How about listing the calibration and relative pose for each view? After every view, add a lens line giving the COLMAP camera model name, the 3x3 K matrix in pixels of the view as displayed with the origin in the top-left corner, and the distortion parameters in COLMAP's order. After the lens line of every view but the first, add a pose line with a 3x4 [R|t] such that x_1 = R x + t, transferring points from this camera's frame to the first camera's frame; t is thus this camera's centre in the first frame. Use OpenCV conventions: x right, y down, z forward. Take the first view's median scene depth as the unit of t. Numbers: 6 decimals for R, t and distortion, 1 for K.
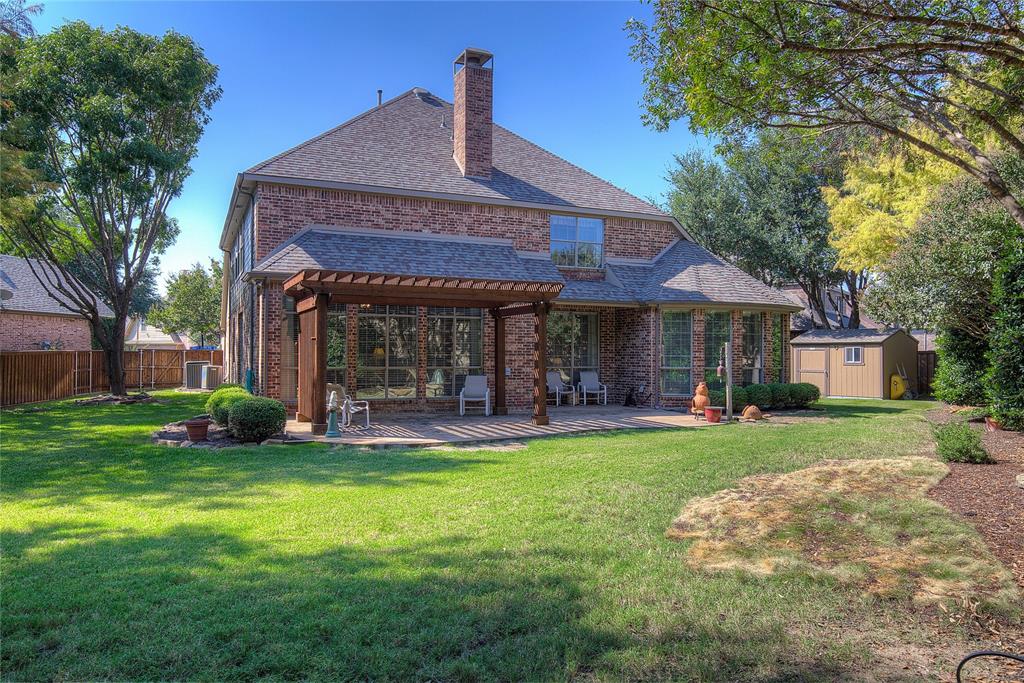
lens RADIAL K [[719.8, 0, 509.6], [0, 719.8, 342.5], [0, 0, 1]] dist [0.003870, 0.000294]
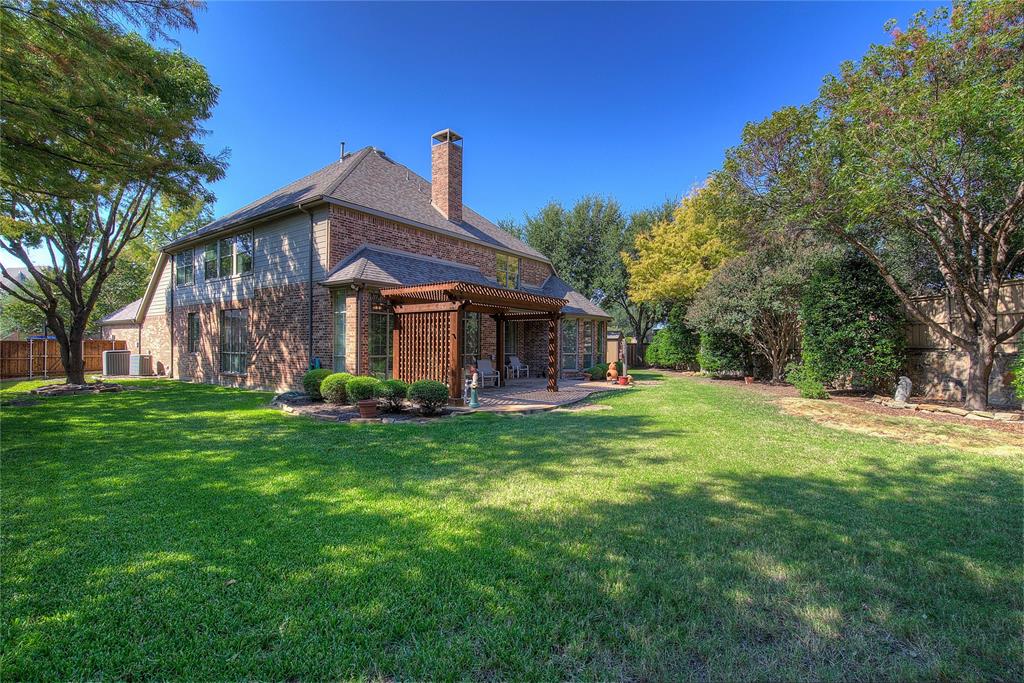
lens RADIAL K [[464.3, 0, 514.2], [0, 464.3, 343.1], [0, 0, 1]] dist [-0.007260, 0.002872]
pose [[0.867587, 0.003431, 0.497274, -0.409630], [-0.010902, 0.999867, 0.012121, -0.000337], [-0.497166, -0.015937, 0.867509, 0.141601]]
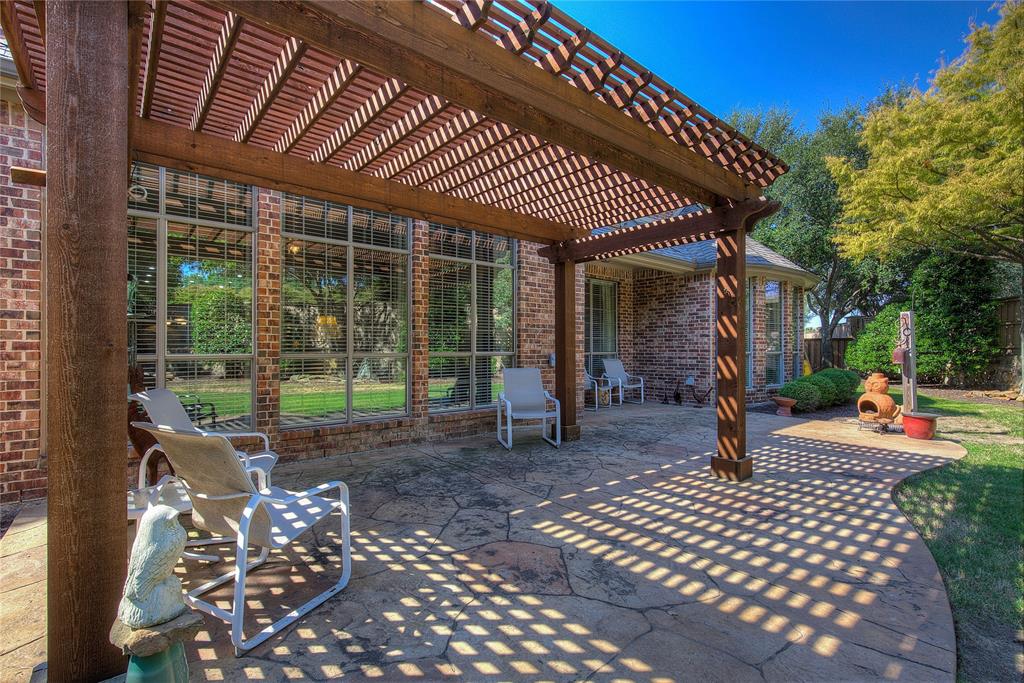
lens RADIAL K [[464.3, 0, 513.0], [0, 464.3, 342.8], [0, 0, 1]] dist [-0.007260, 0.002872]
pose [[0.960606, -0.002042, 0.277905, -0.133502], [0.000284, 0.999980, 0.006368, 0.021806], [-0.277913, -0.006038, 0.960587, 0.594000]]
